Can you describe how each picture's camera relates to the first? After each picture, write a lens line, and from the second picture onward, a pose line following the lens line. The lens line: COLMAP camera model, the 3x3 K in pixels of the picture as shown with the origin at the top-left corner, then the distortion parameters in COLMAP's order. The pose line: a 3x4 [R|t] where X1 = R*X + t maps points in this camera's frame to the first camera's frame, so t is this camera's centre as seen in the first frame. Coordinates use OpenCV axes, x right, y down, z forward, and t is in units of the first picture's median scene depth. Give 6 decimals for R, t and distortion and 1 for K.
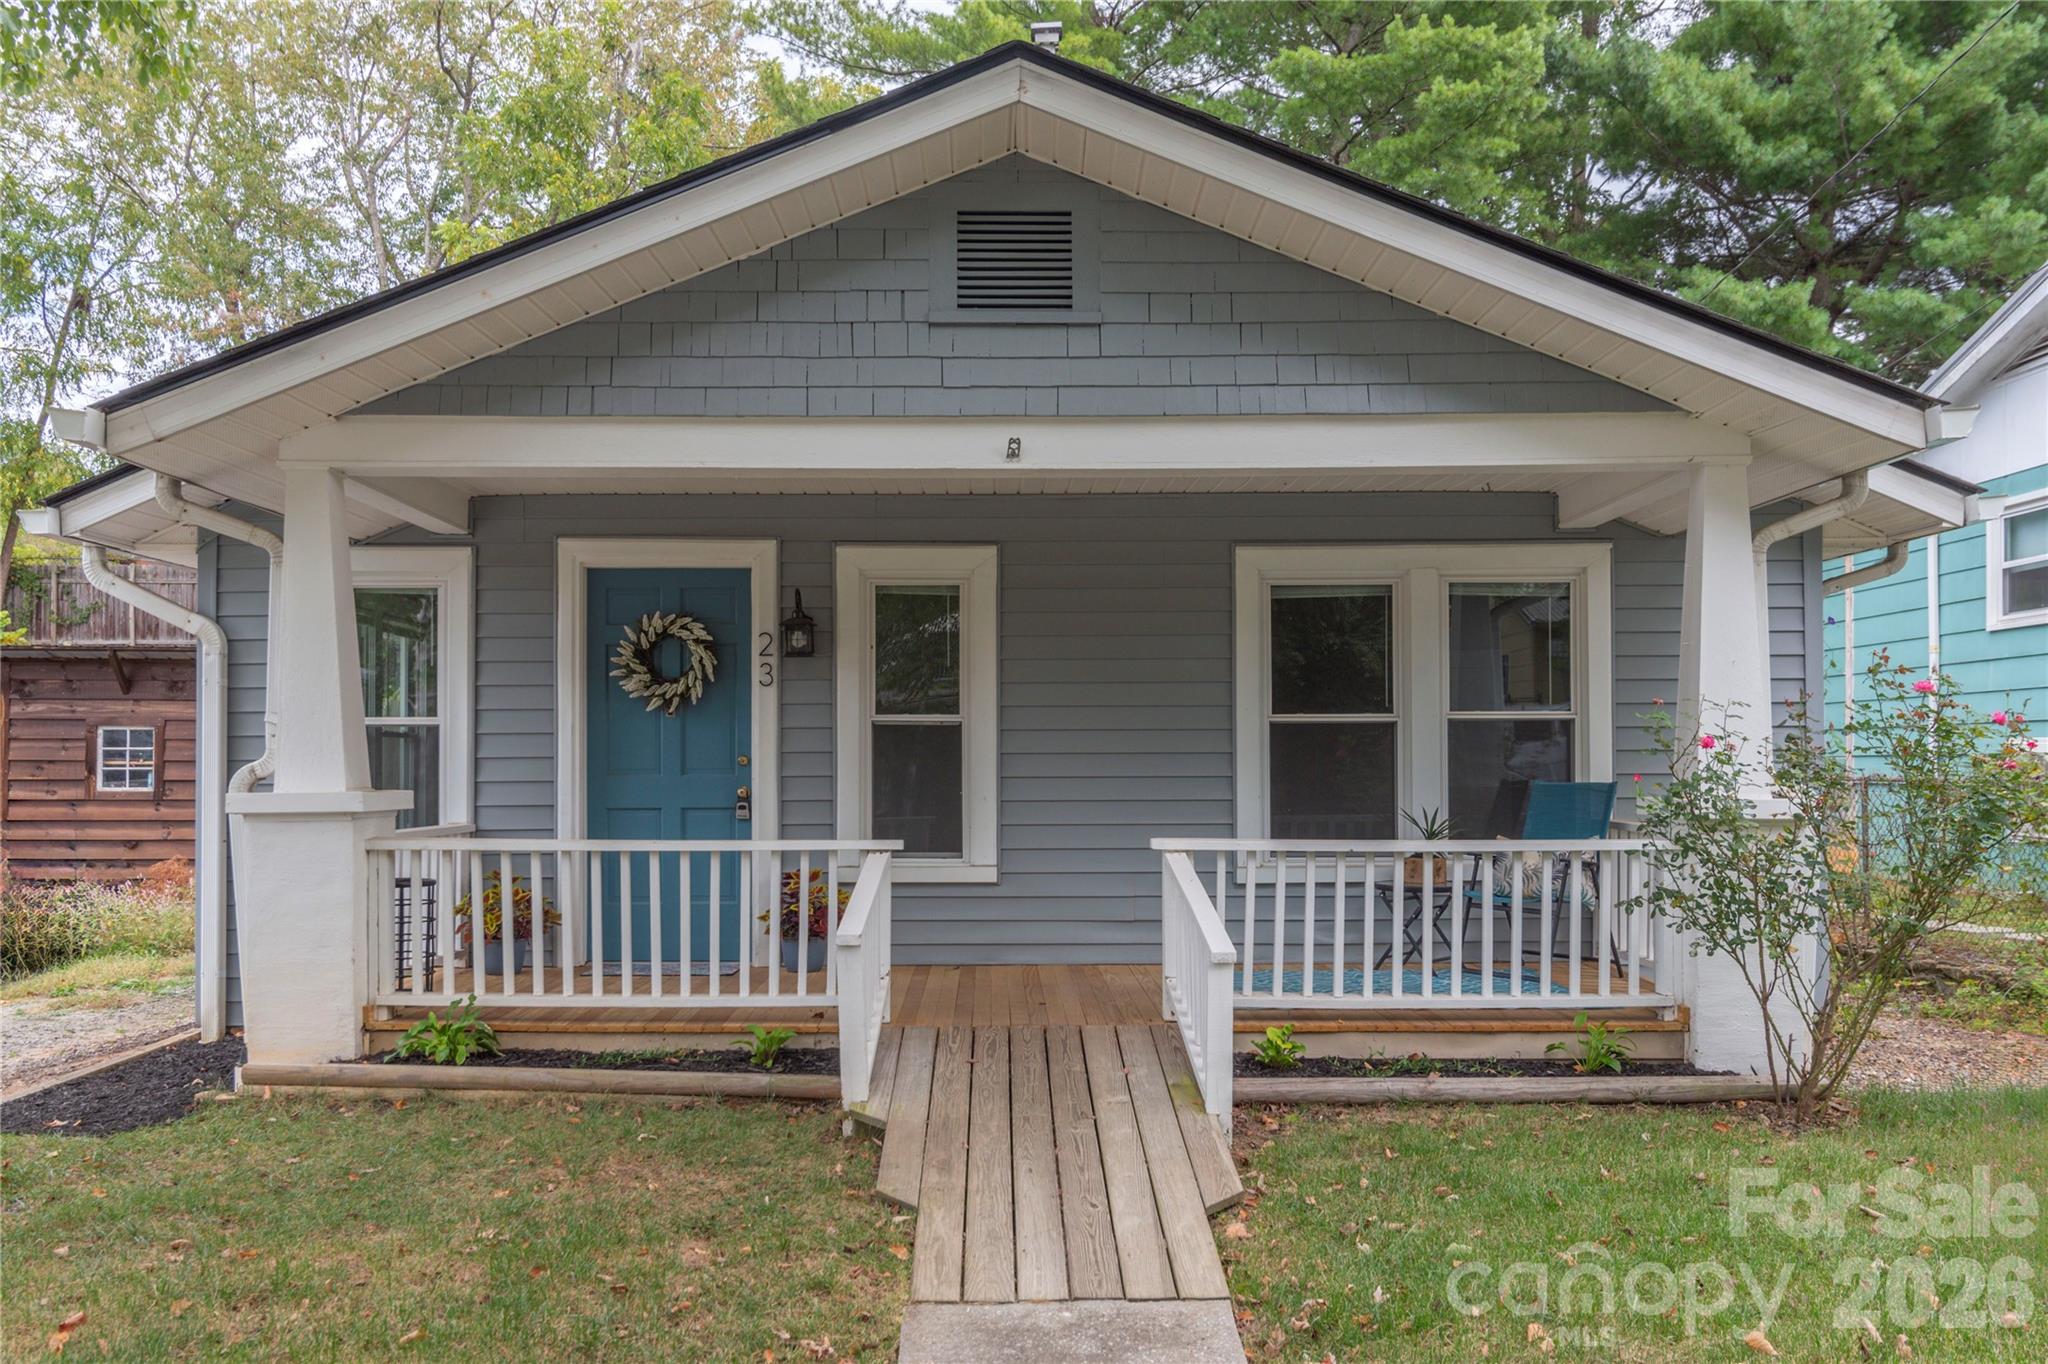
lens RADIAL K [[1537.1, 0, 1023.7], [0, 1537.1, 684.2], [0, 0, 1]] dist [0.002049, 0.000319]
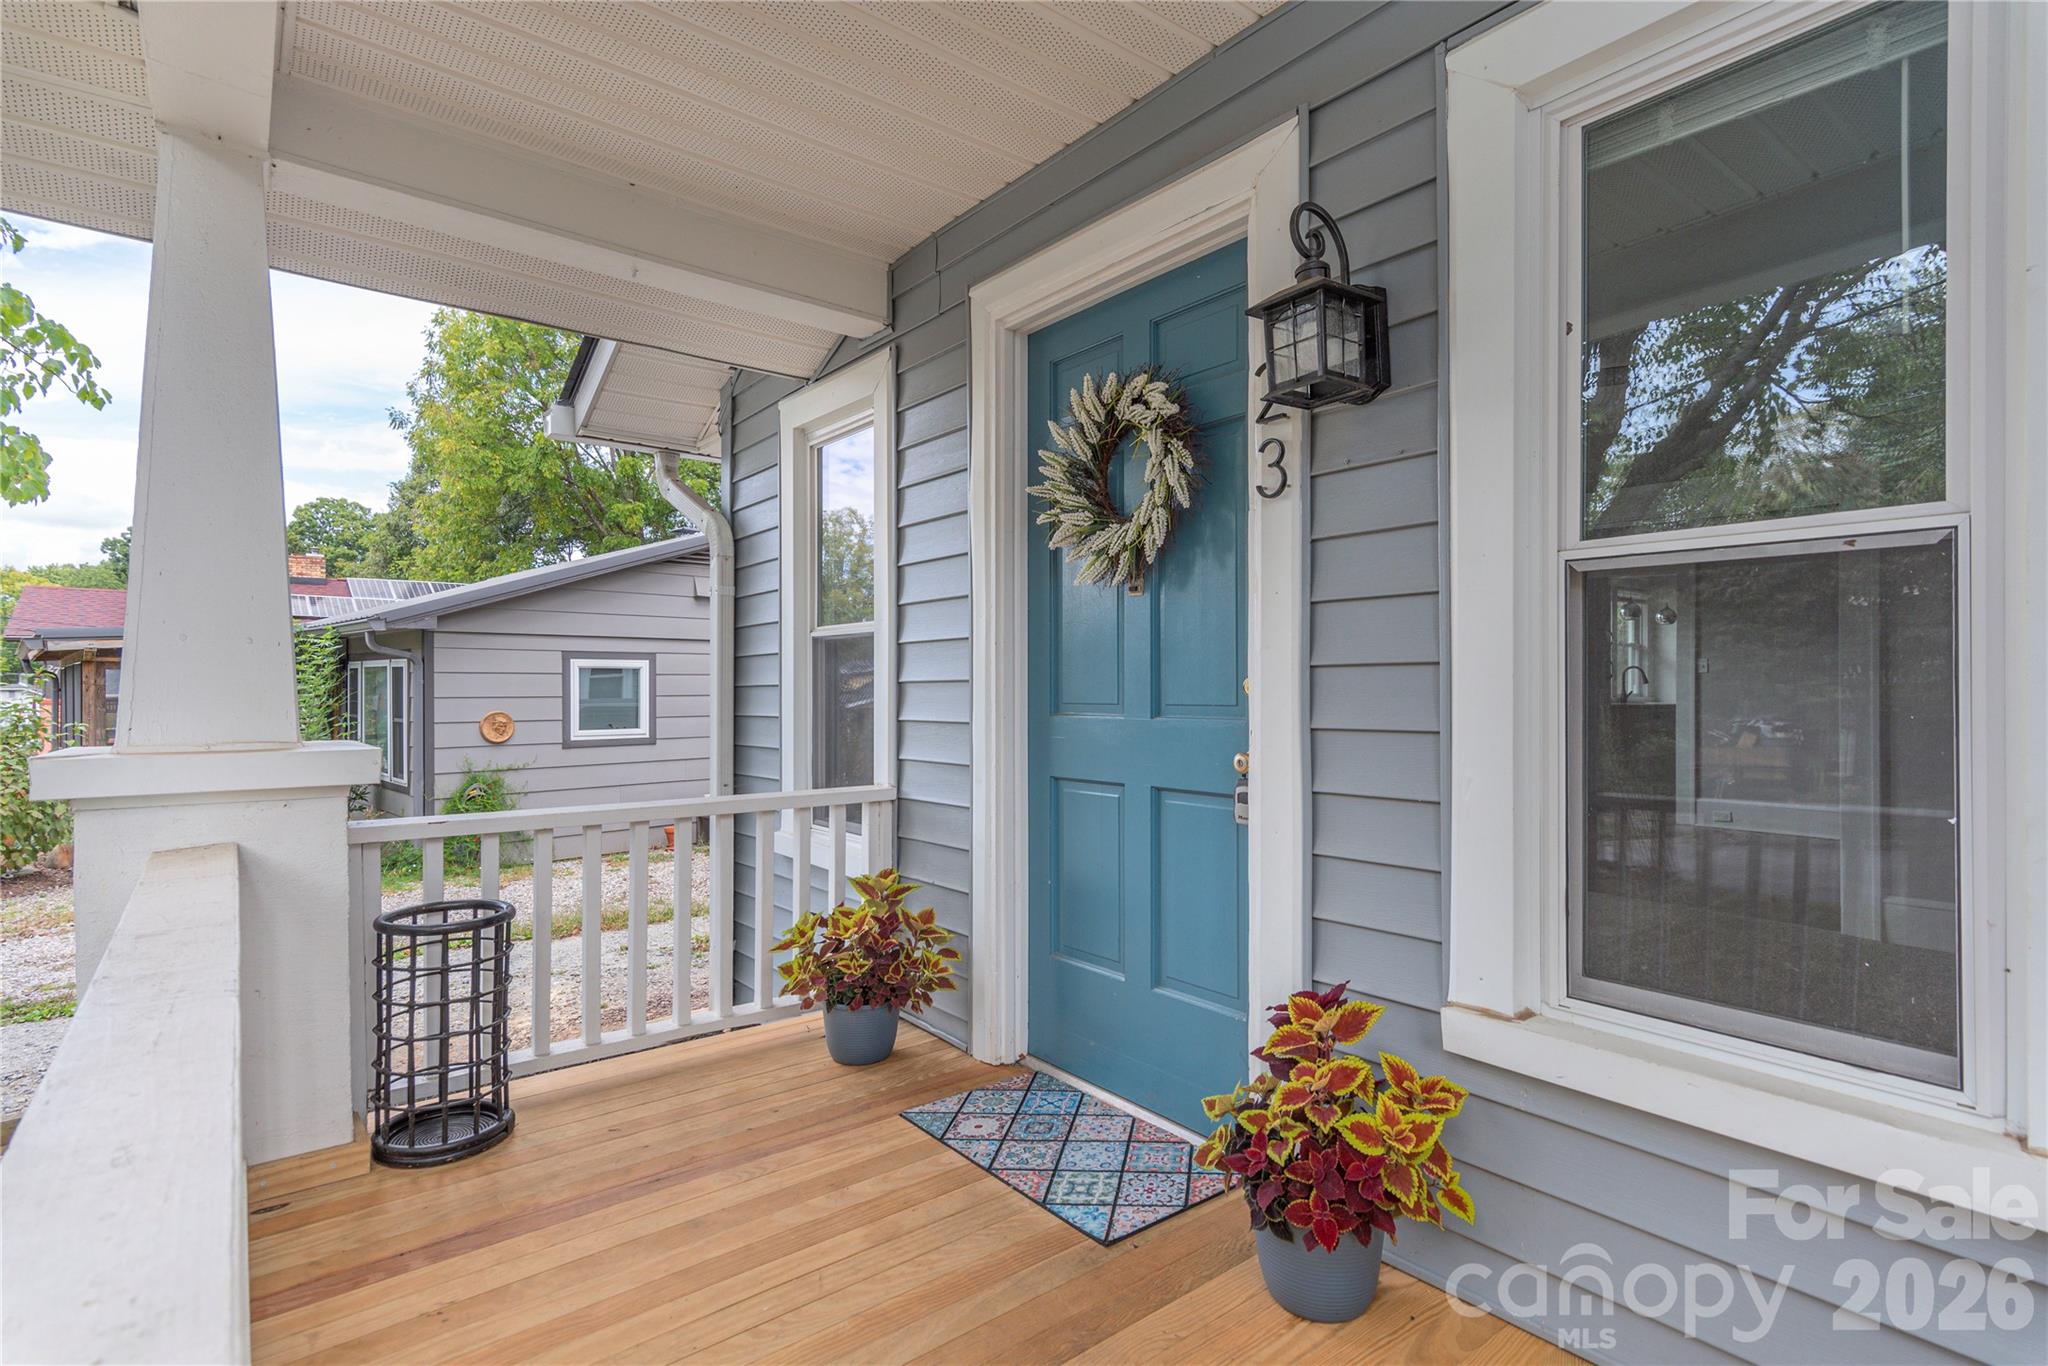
lens RADIAL K [[1004.5, 0, 1019.6], [0, 1004.5, 689.0], [0, 0, 1]] dist [0.000775, 0.000711]
pose [[0.617484, 0.000404, -0.786584, -0.004729], [0.038347, 0.998795, 0.030616, 0.039714], [0.785648, -0.049068, 0.616724, 0.783676]]
